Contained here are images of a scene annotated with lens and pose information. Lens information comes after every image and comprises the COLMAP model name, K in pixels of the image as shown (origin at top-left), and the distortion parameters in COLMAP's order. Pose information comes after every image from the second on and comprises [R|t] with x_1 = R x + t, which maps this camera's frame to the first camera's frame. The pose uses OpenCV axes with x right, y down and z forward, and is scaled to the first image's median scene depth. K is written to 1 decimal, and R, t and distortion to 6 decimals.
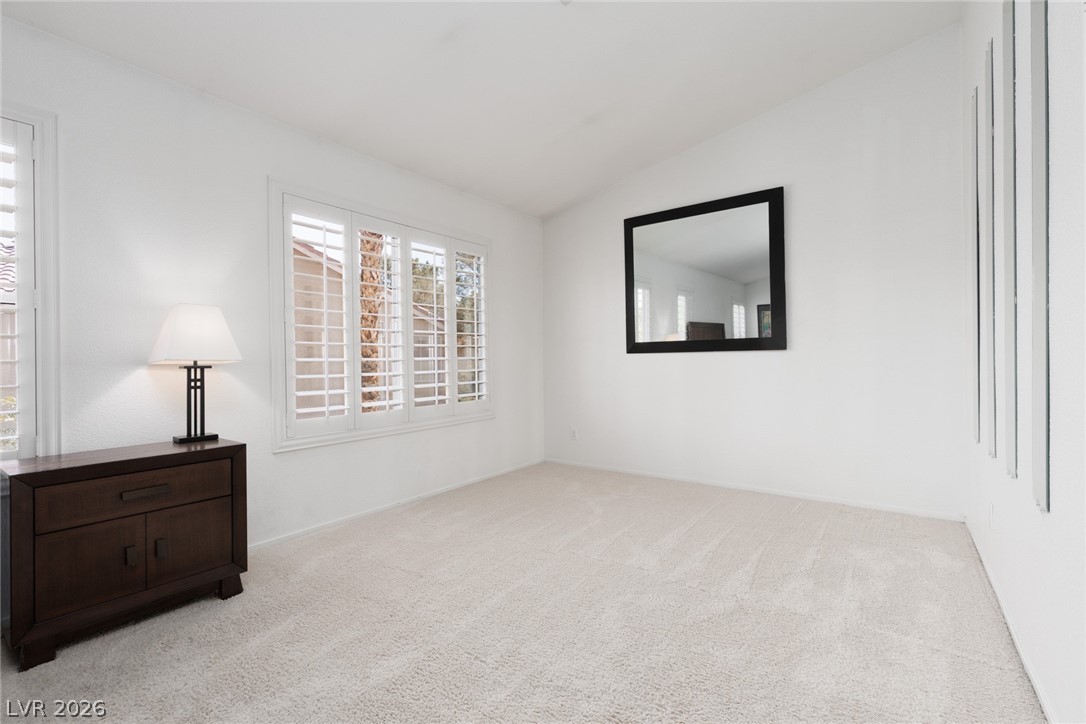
lens RADIAL K [[485.6, 0, 548.4], [0, 485.6, 357.8], [0, 0, 1]] dist [0.009327, -0.000010]
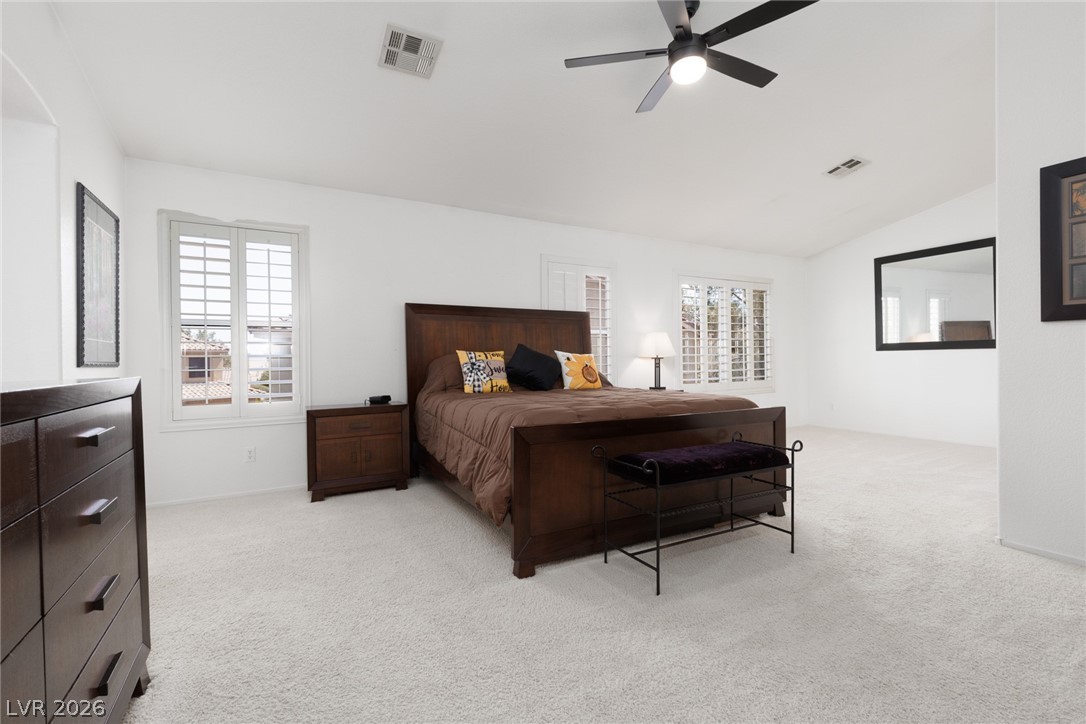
lens RADIAL K [[485.6, 0, 548.4], [0, 485.6, 357.8], [0, 0, 1]] dist [0.009327, -0.000010]
pose [[0.907721, 0.000681, -0.419574, -0.124003], [0.002949, 0.999964, 0.008004, -0.002002], [0.419564, -0.008503, 0.907686, -0.782973]]
